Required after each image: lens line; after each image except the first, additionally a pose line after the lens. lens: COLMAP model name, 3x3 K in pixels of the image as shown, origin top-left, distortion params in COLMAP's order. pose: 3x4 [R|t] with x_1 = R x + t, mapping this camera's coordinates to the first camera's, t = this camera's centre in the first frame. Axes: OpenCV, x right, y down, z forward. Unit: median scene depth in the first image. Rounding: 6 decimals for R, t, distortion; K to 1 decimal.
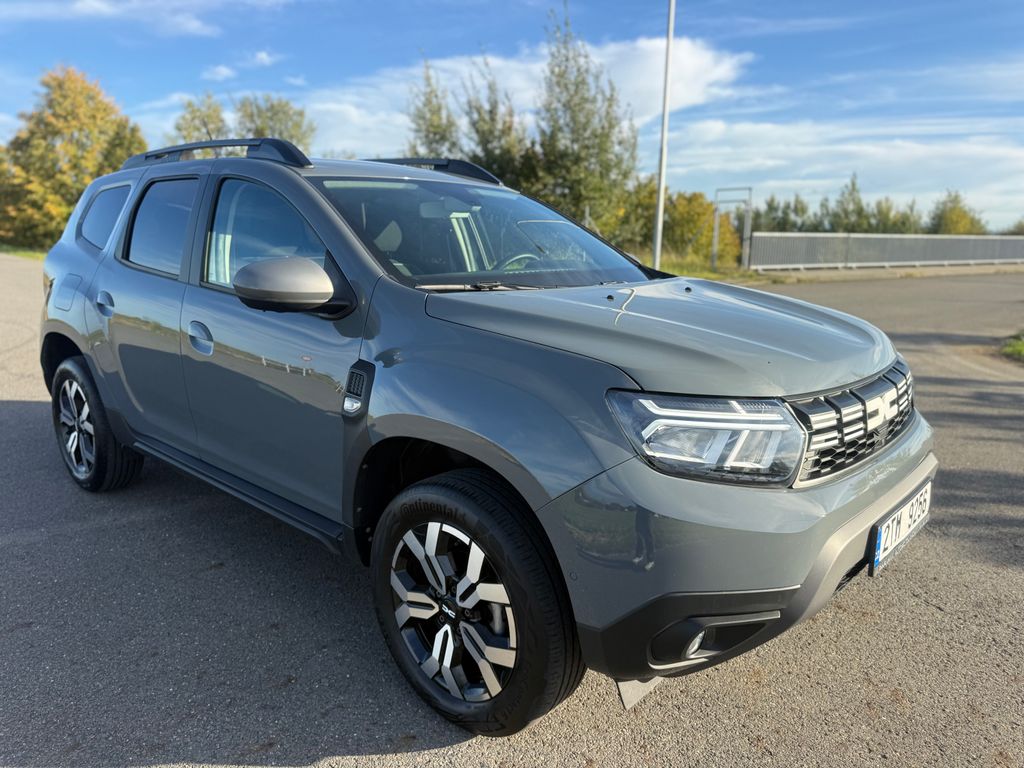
lens RADIAL K [[772.2, 0, 512.0], [0, 772.2, 384.0], [0, 0, 1]] dist [0.015901, -0.008738]
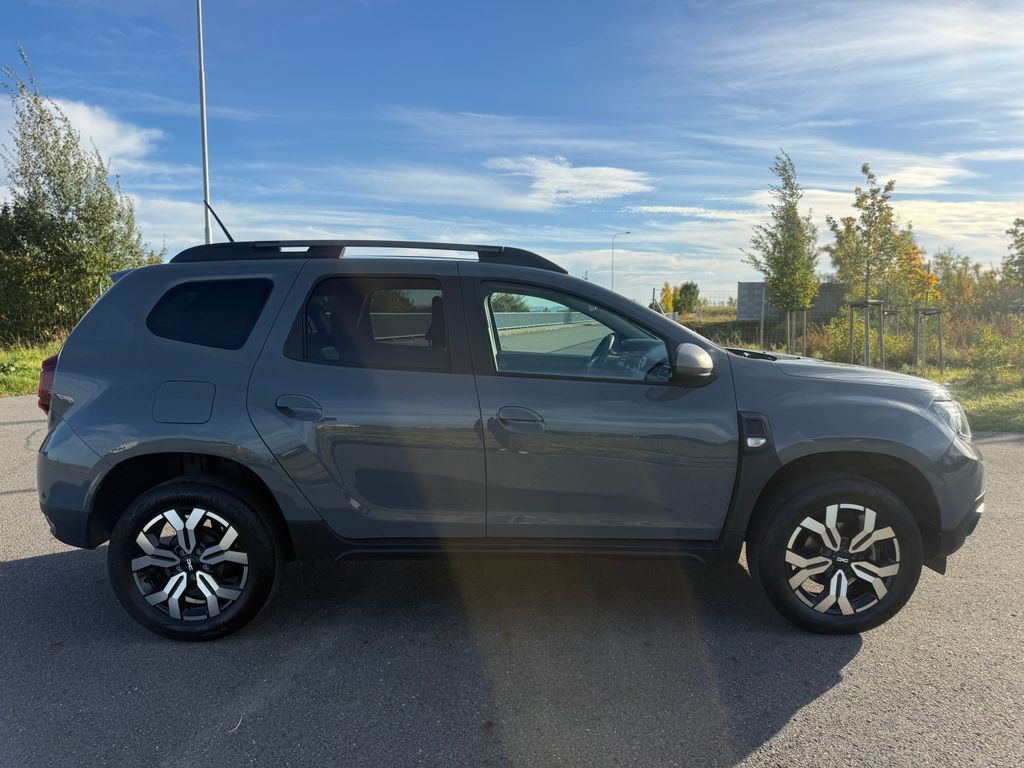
lens RADIAL K [[772.2, 0, 512.0], [0, 772.2, 384.0], [0, 0, 1]] dist [0.015901, -0.008738]
pose [[0.716786, -0.083164, 0.692316, -0.183947], [0.146799, 0.988608, -0.033232, -0.012274], [-0.681665, 0.125452, 0.720829, 0.030639]]
